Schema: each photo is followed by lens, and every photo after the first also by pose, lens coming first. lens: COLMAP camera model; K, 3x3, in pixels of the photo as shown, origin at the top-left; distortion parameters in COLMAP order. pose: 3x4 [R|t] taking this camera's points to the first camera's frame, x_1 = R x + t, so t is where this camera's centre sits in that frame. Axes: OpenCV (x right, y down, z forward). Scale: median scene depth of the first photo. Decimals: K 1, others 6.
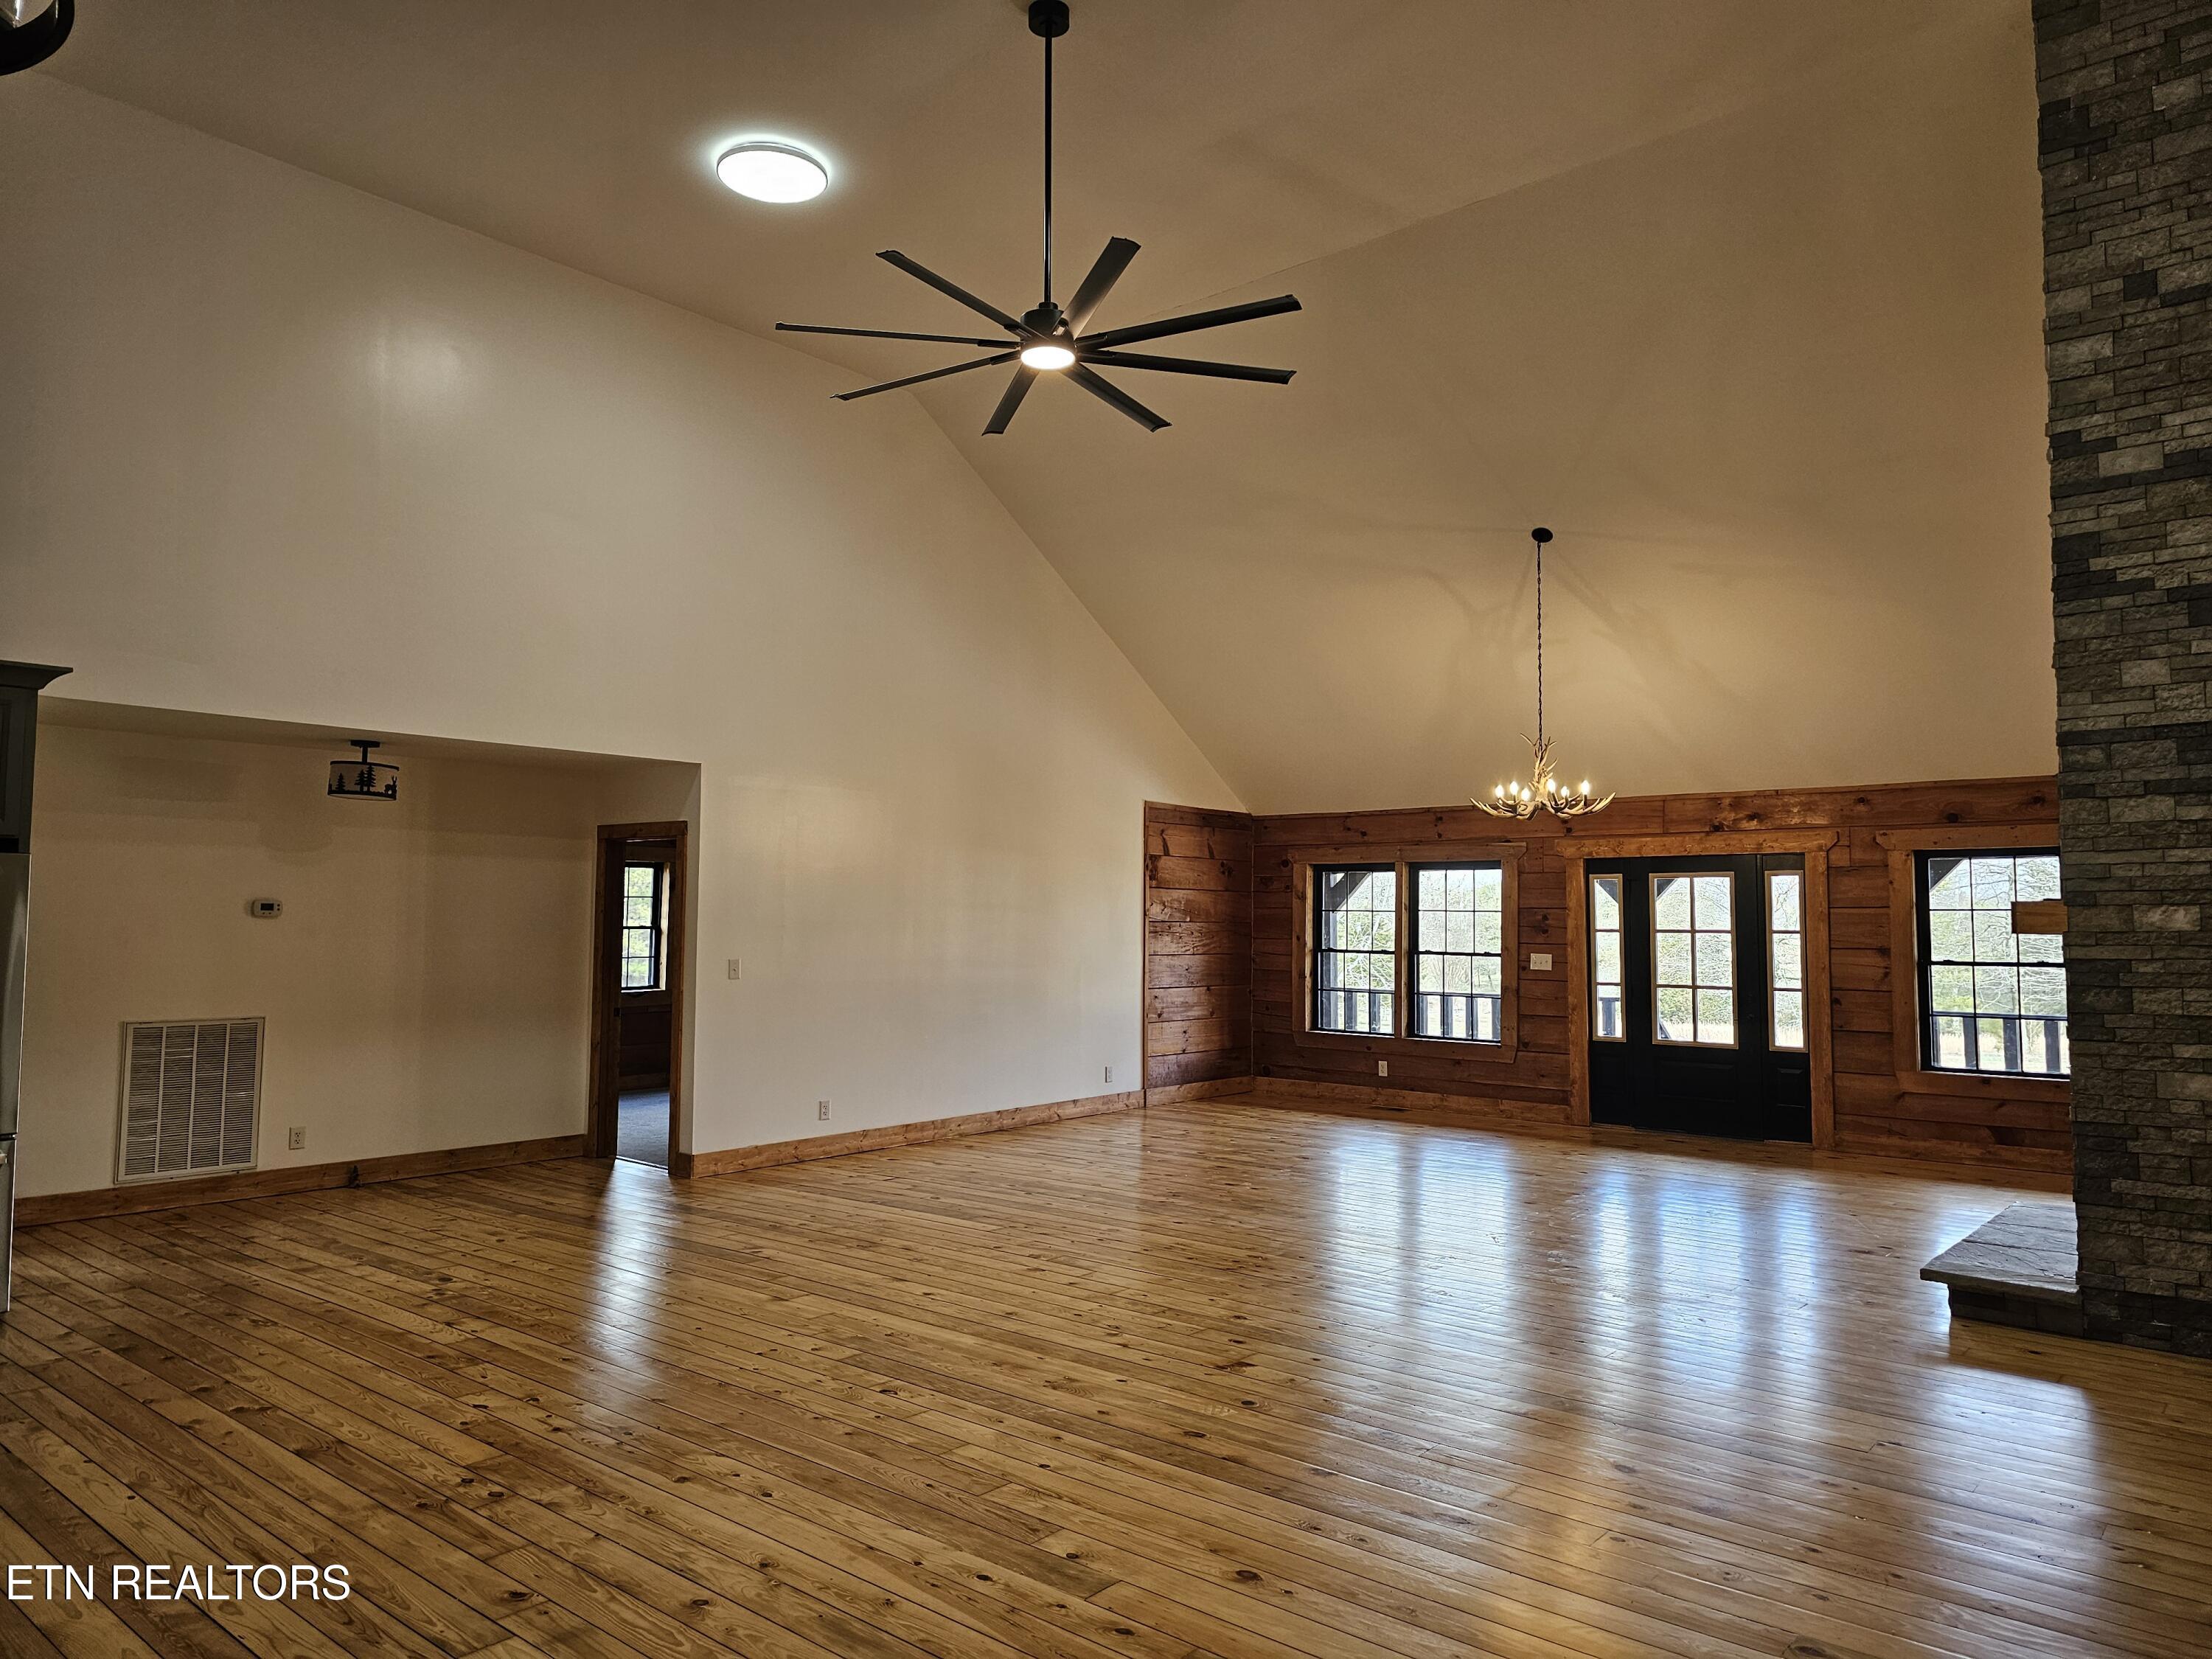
lens RADIAL K [[1470.9, 0, 1106.0], [0, 1470.9, 829.5], [0, 0, 1]] dist [0.084429, -0.095553]
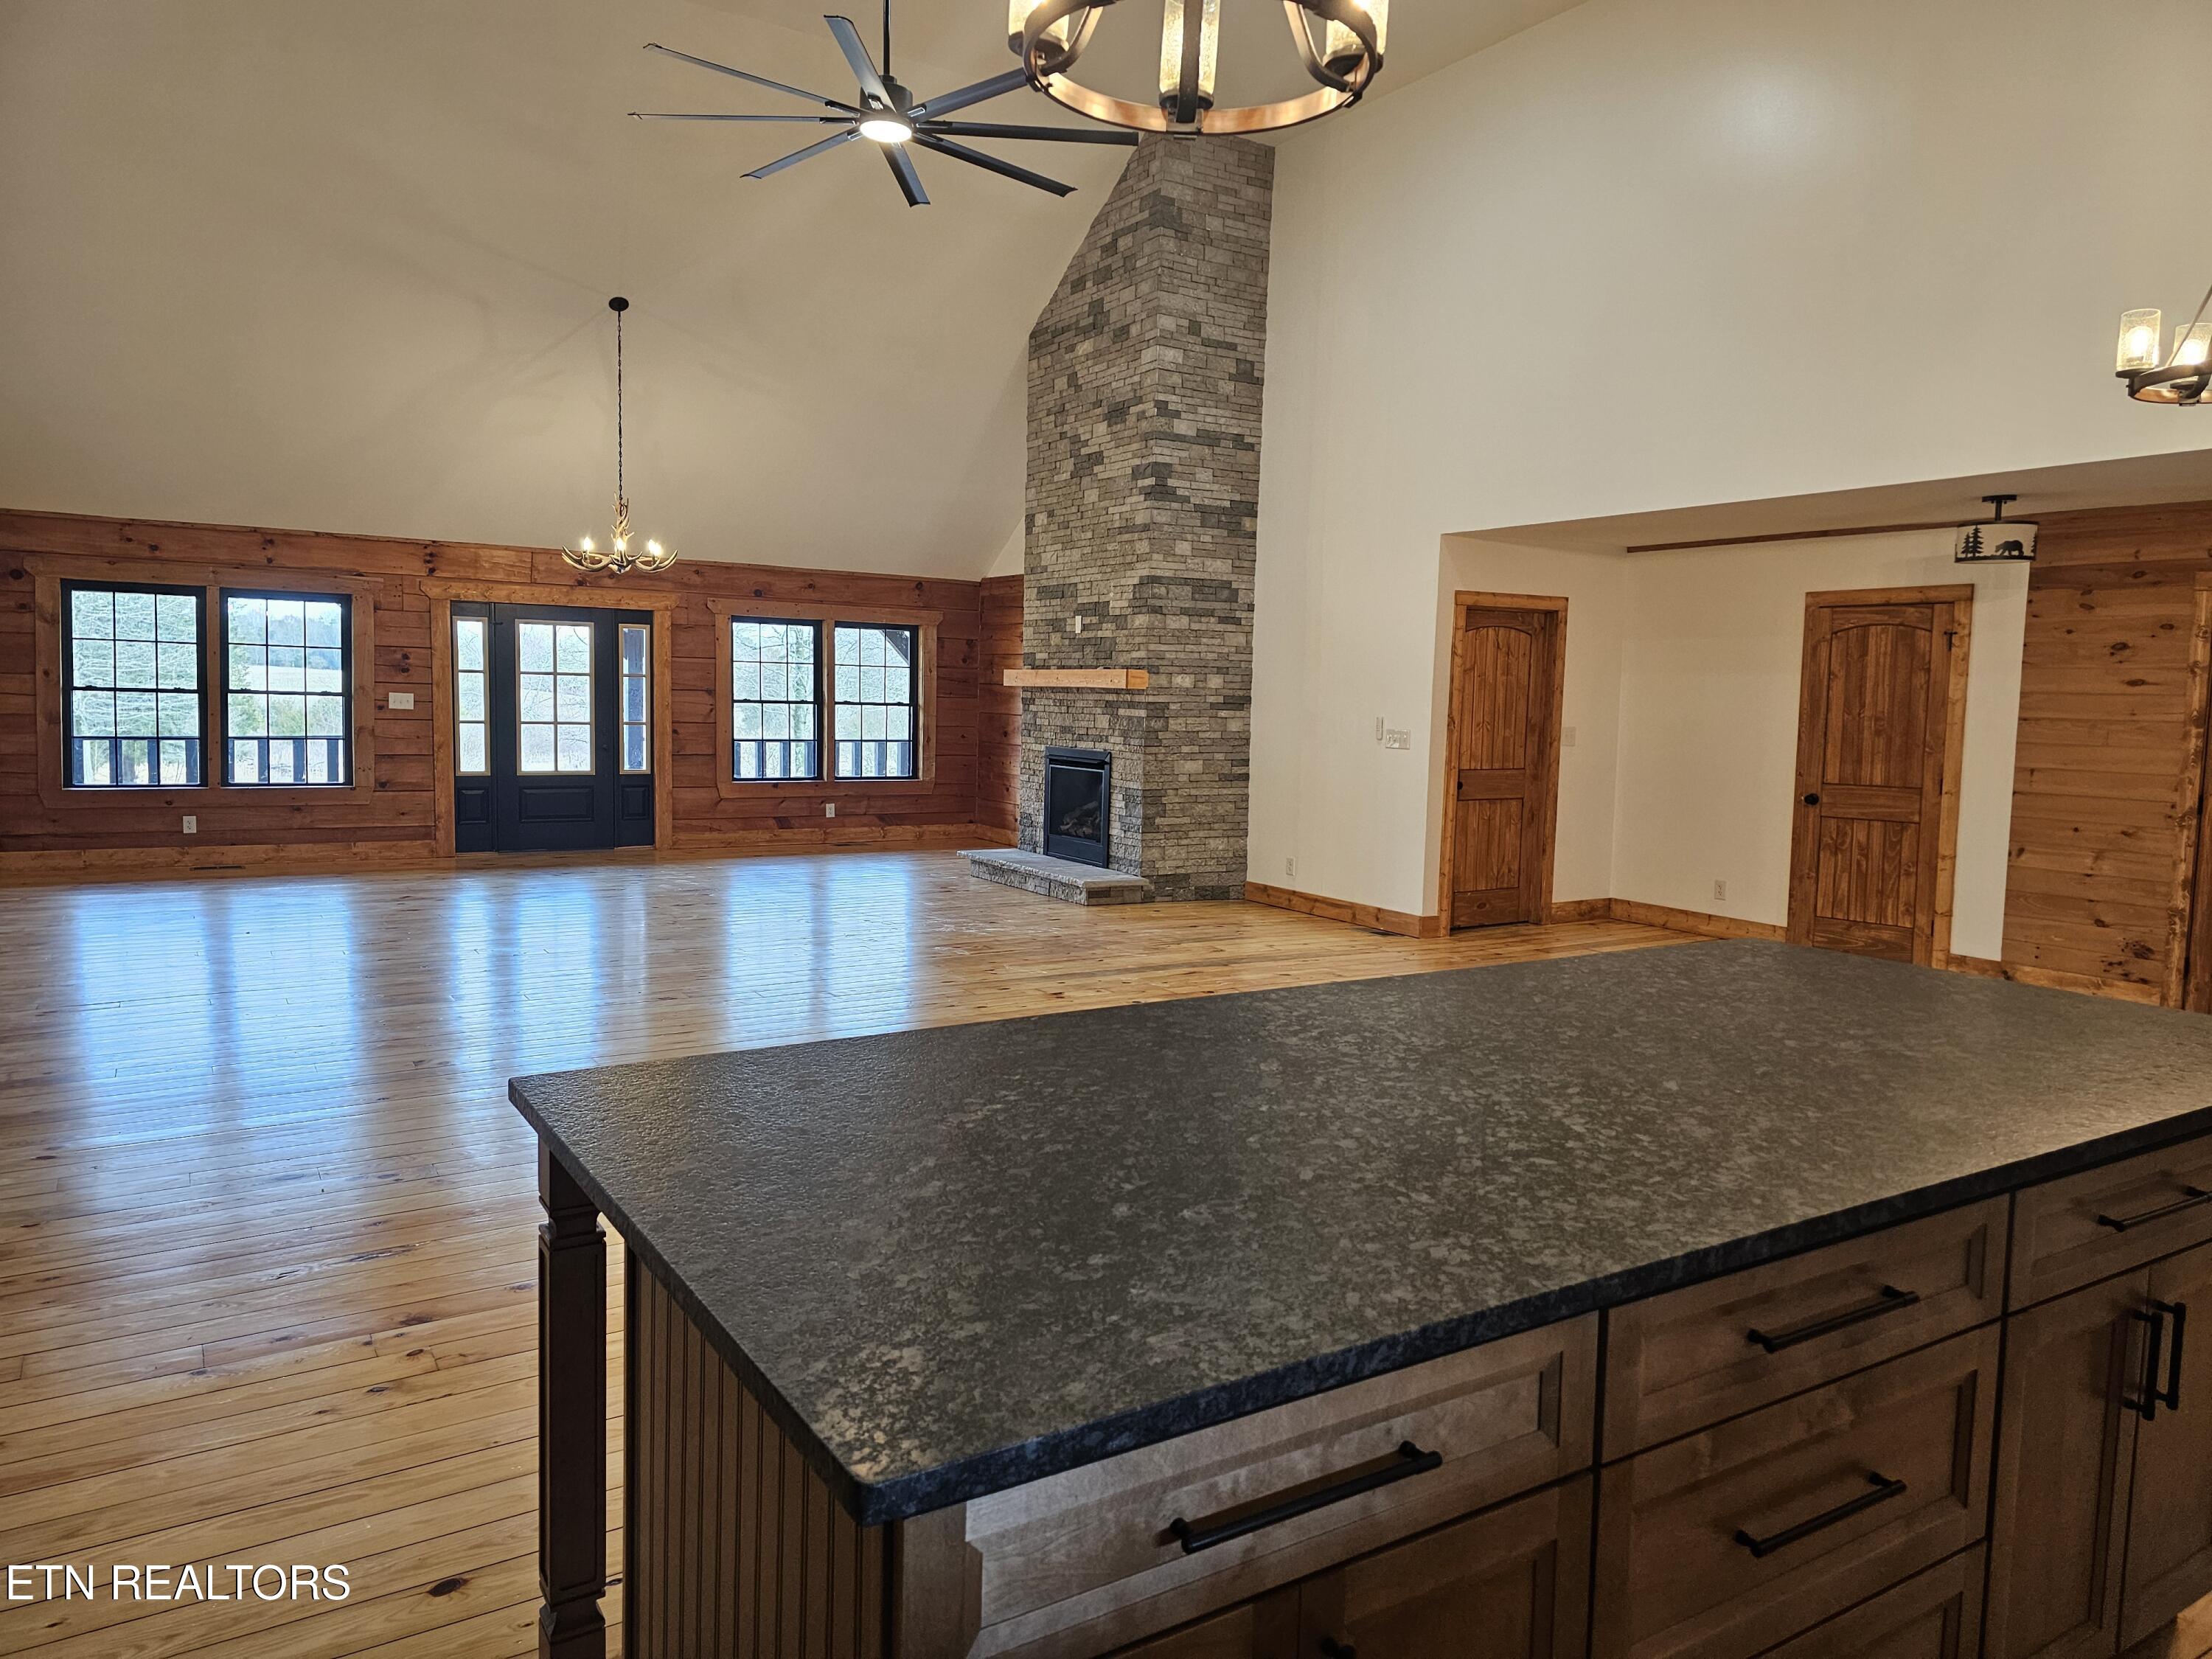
lens RADIAL K [[1470.9, 0, 1106.0], [0, 1470.9, 829.5], [0, 0, 1]] dist [0.084429, -0.095553]
pose [[0.284063, -0.087893, 0.954769, -0.572019], [-0.085523, 0.989498, 0.116534, 0.018558], [-0.954984, -0.114758, 0.273563, 0.281876]]
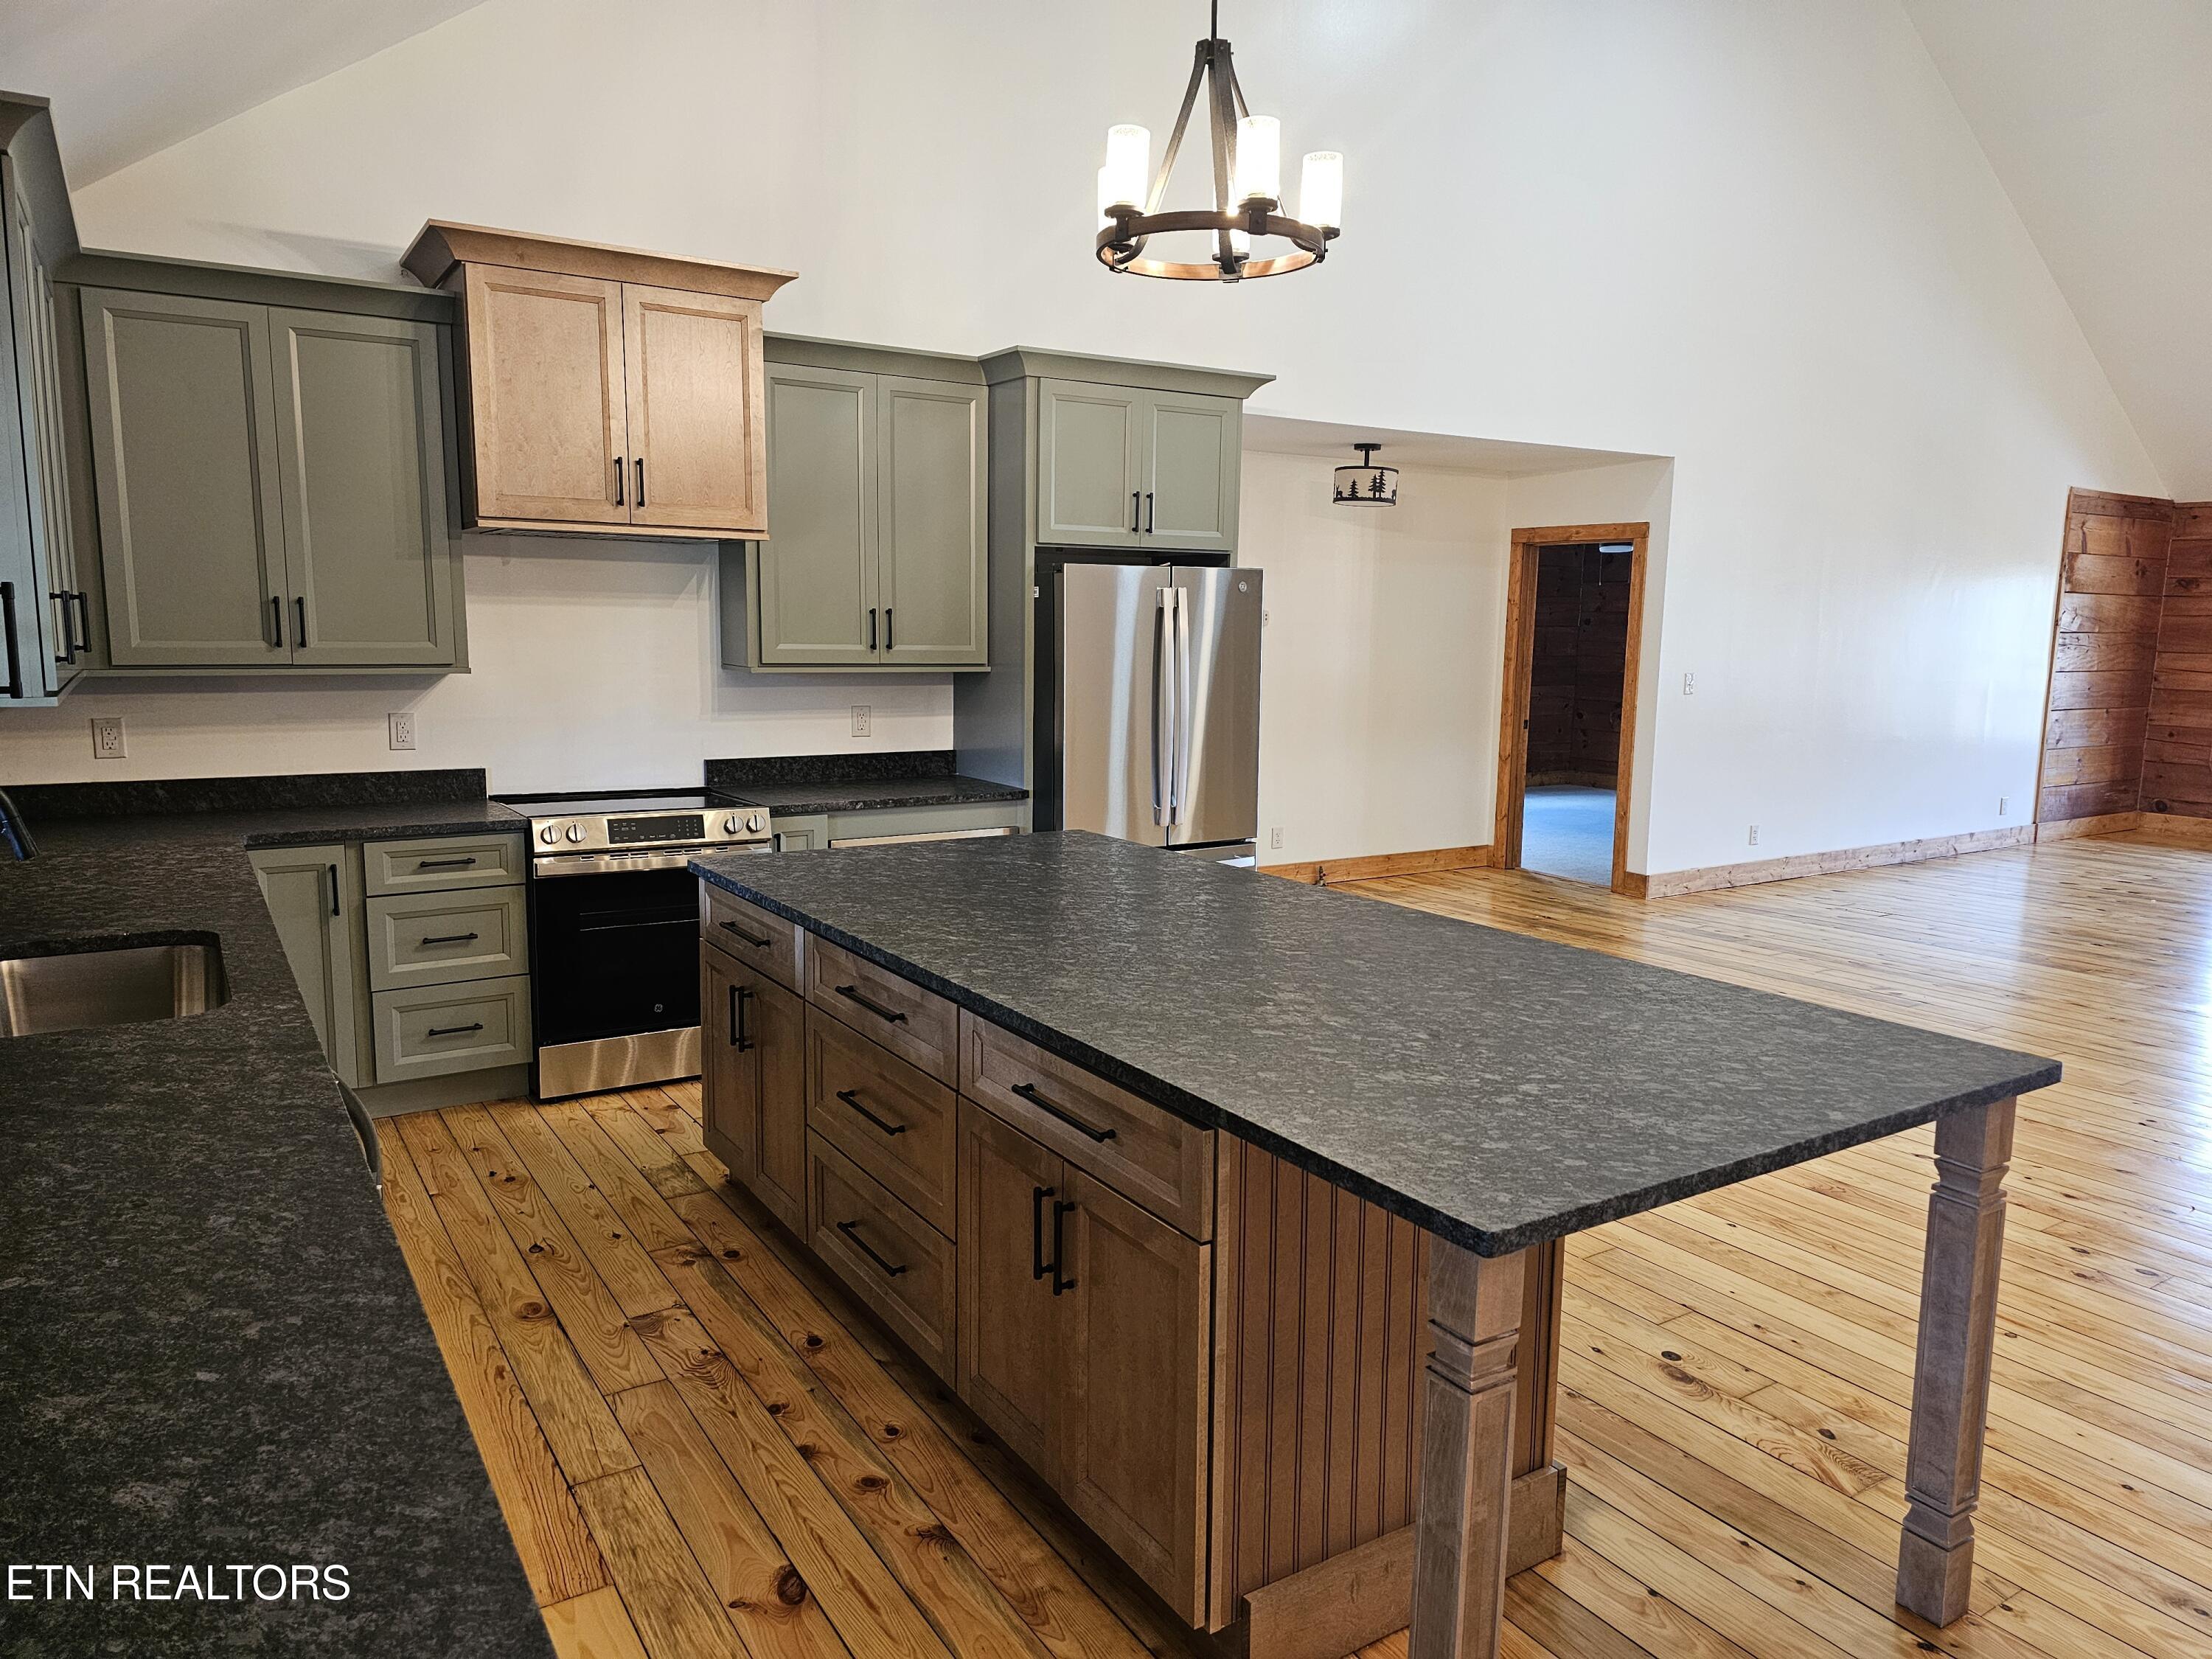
lens RADIAL K [[1476.0, 0, 1101.8], [0, 1476.0, 799.0], [0, 0, 1]] dist [0.051555, -0.000811]
pose [[0.958342, 0.042066, -0.282508, -0.280519], [0.009770, 0.983688, 0.179617, -0.005340], [0.285455, -0.174894, 0.942299, -0.002365]]
